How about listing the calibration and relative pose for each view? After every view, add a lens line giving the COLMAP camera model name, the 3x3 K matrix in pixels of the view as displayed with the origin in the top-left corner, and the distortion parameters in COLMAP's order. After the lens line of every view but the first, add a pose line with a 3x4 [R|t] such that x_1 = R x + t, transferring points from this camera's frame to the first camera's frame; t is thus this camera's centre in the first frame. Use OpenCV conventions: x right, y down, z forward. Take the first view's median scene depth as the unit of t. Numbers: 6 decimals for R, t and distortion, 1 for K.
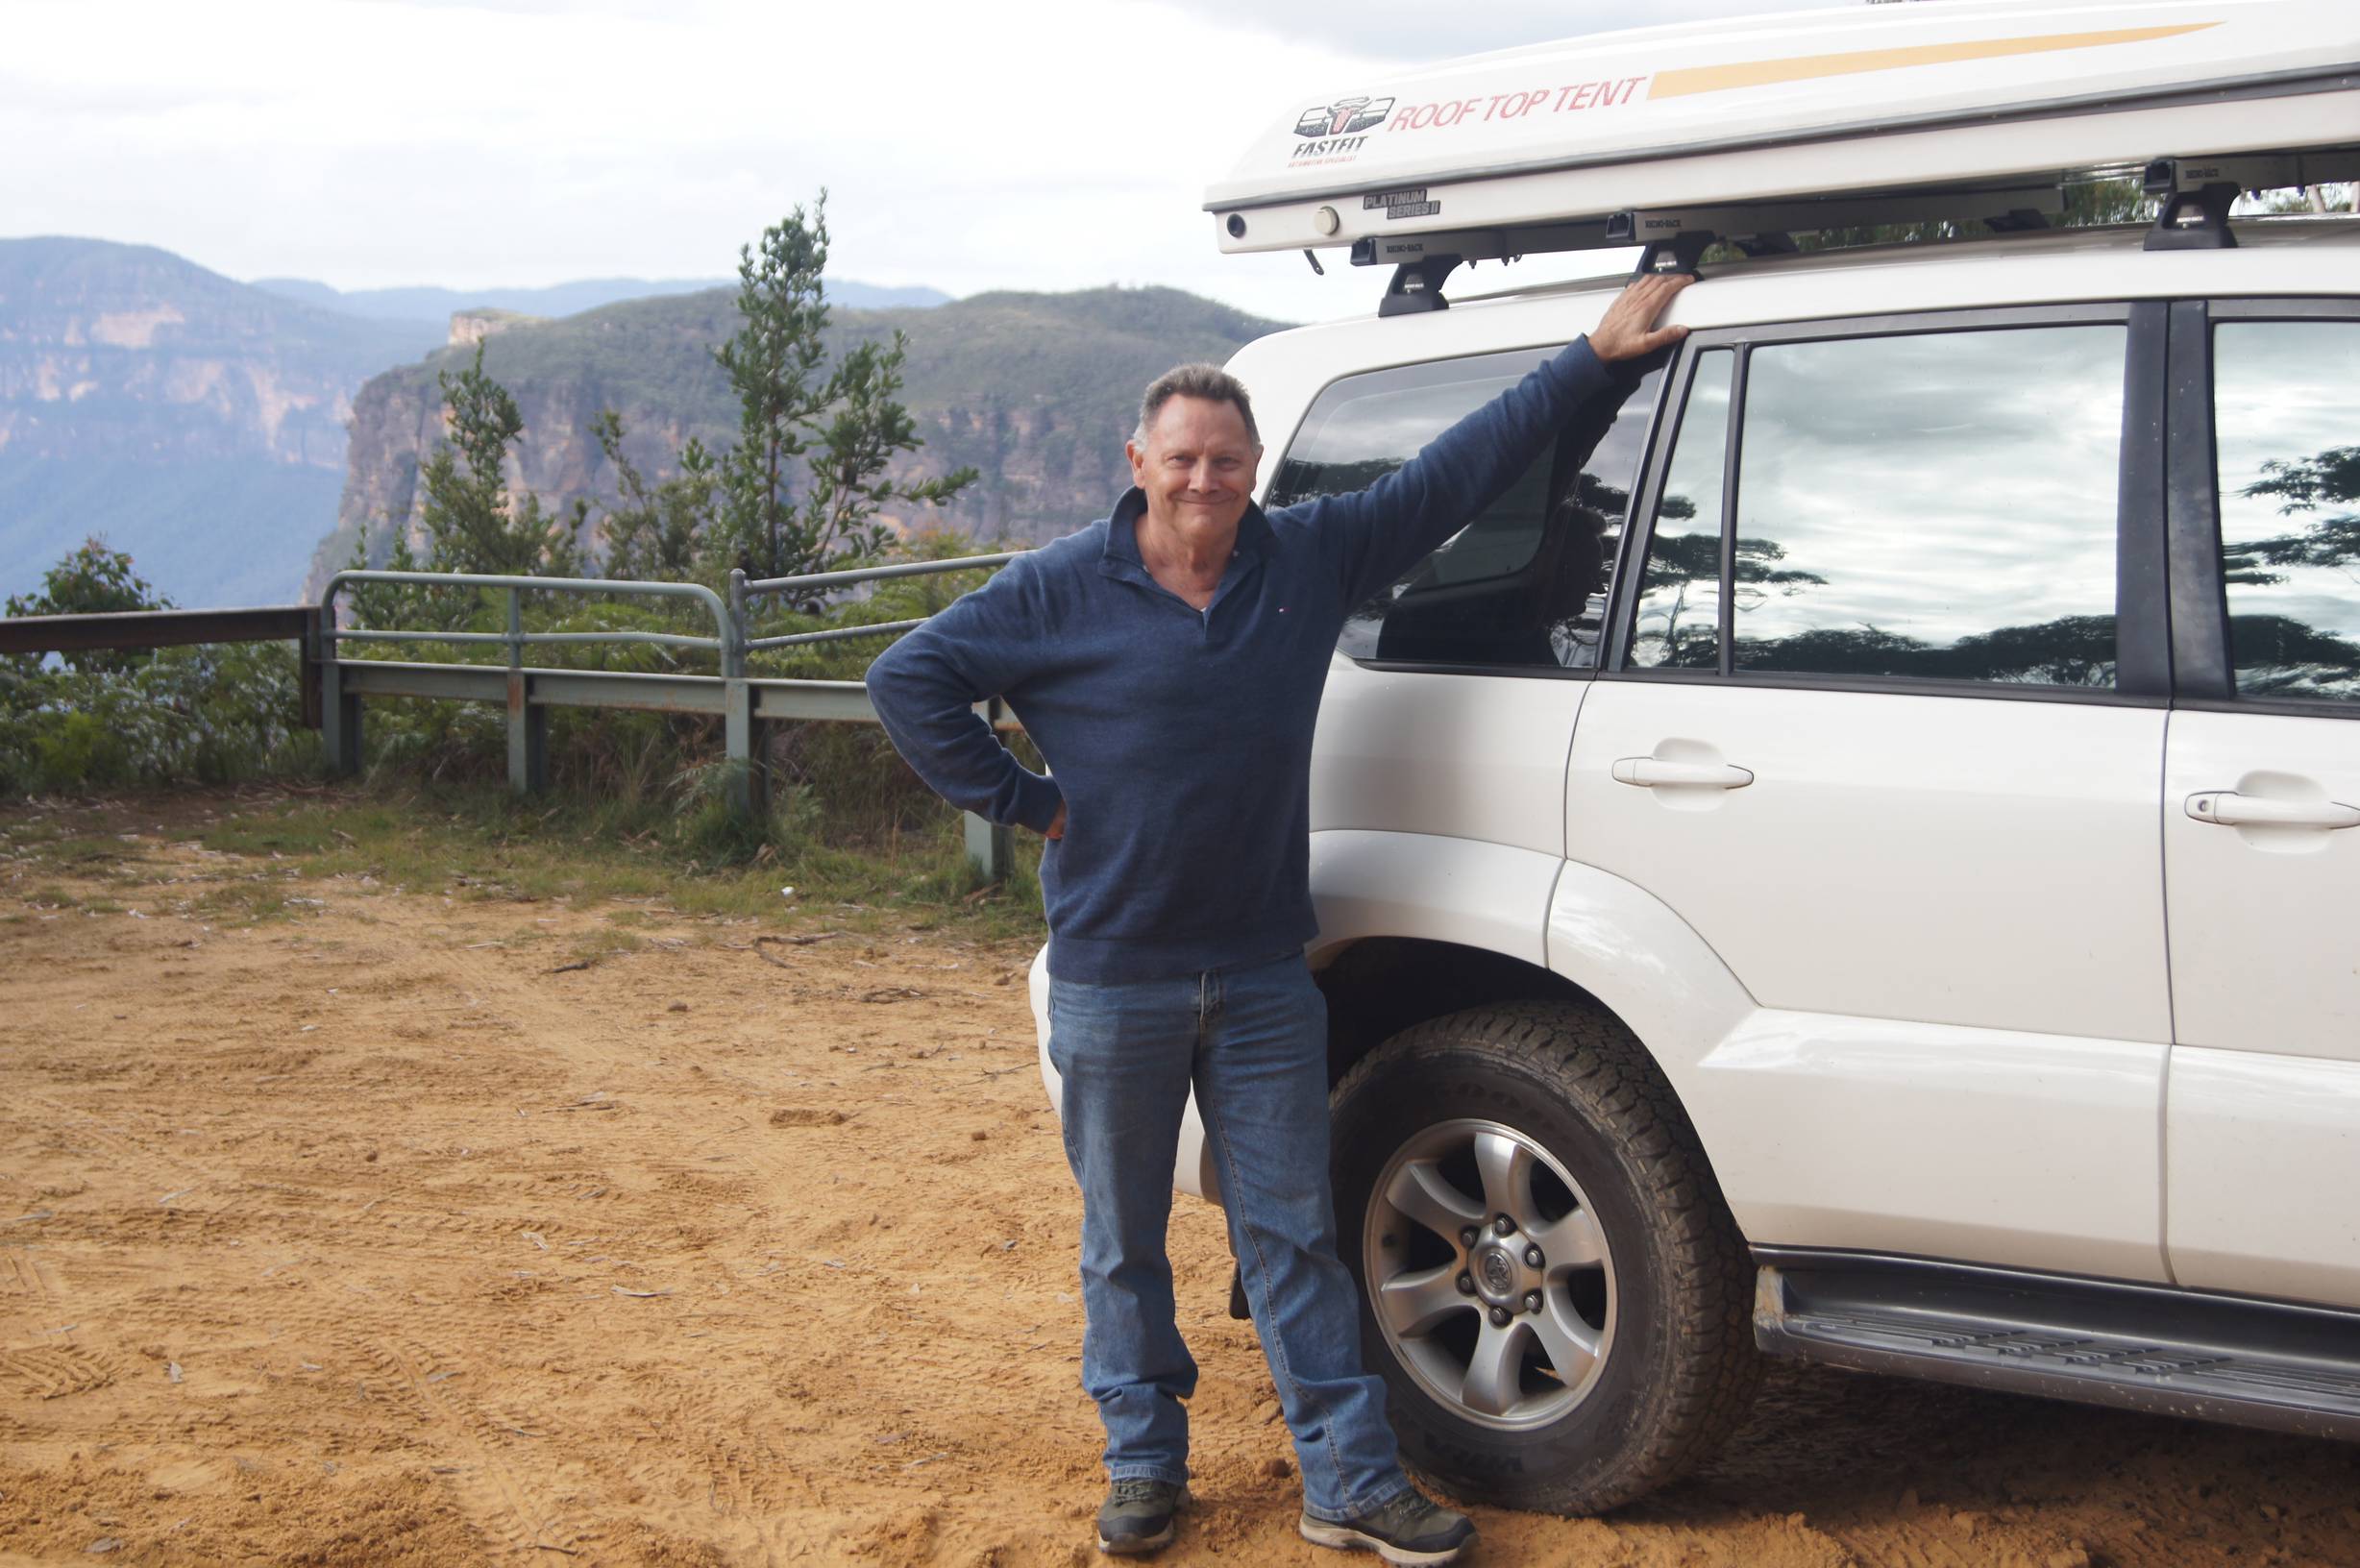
lens RADIAL K [[3711.5, 0, 1139.5], [0, 3711.5, 775.4], [0, 0, 1]] dist [-0.009187, 0.000000]
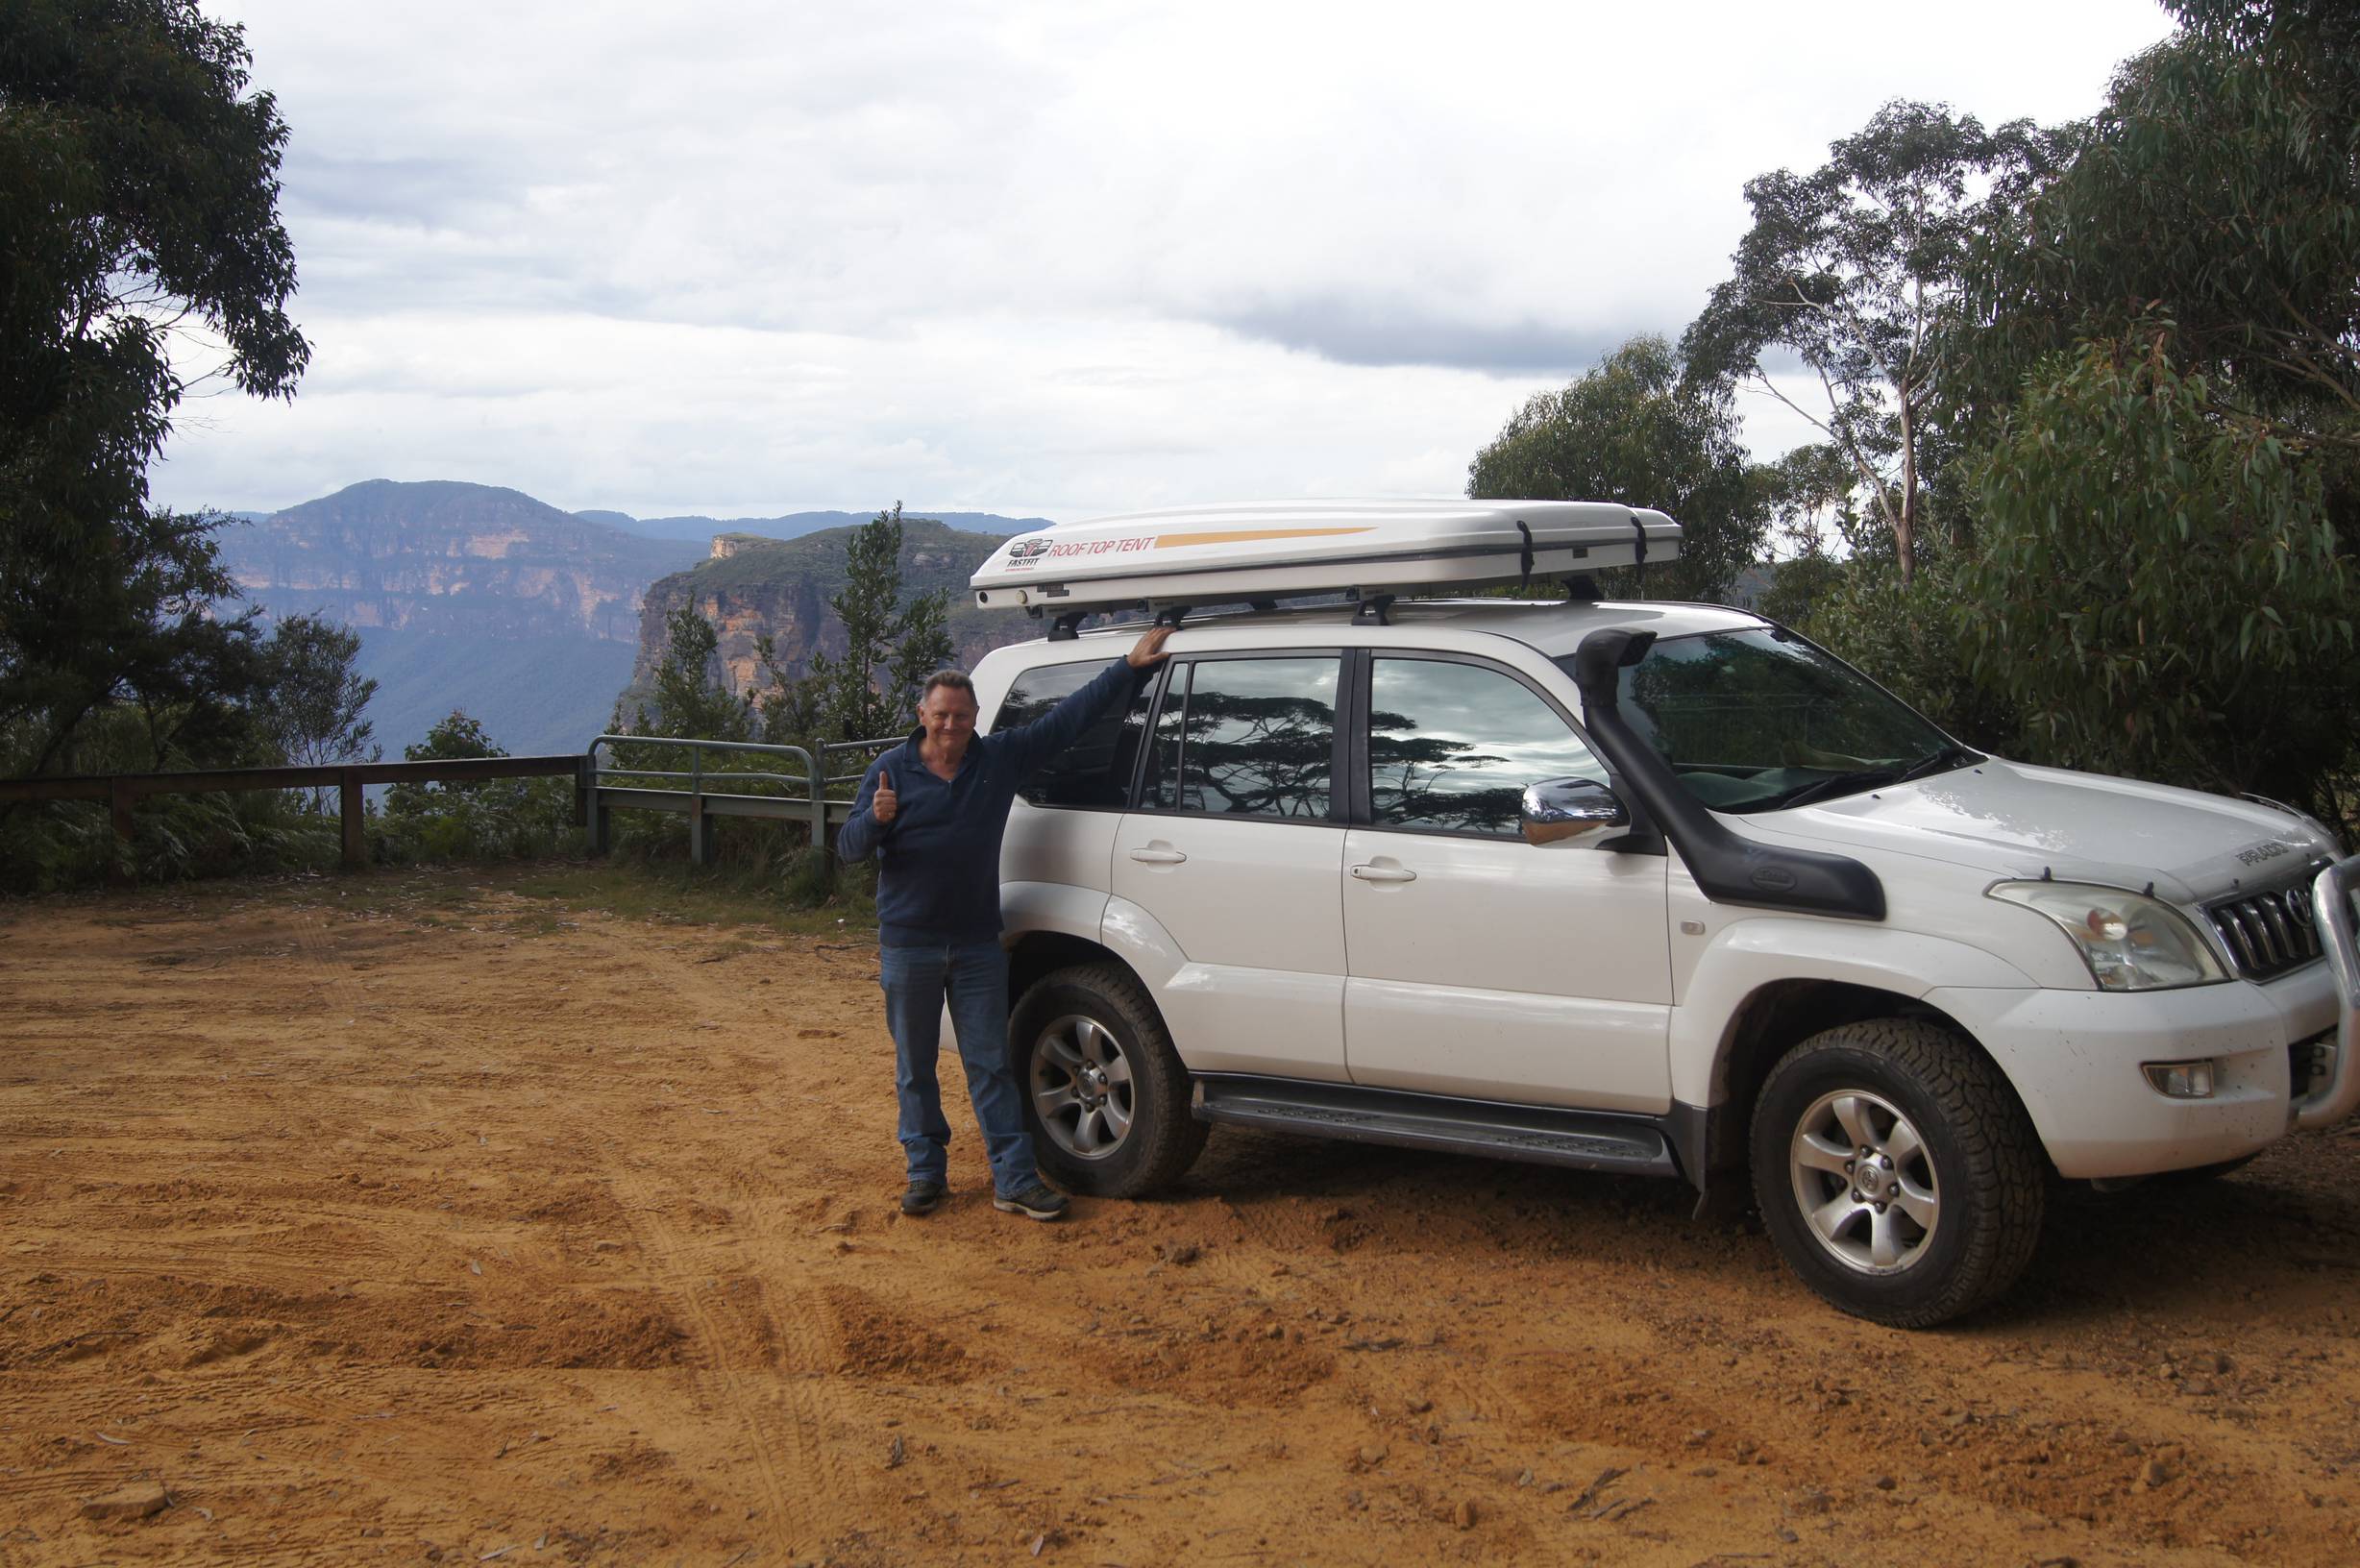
lens RADIAL K [[2669.1, 0, 1152.3], [0, 2669.1, 774.1], [0, 0, 1]] dist [-0.033419, 0.000000]
pose [[0.999732, 0.007257, -0.021981, 0.129520], [-0.007966, 0.999444, -0.032365, 0.001726], [0.021734, 0.032532, 0.999234, -0.431790]]
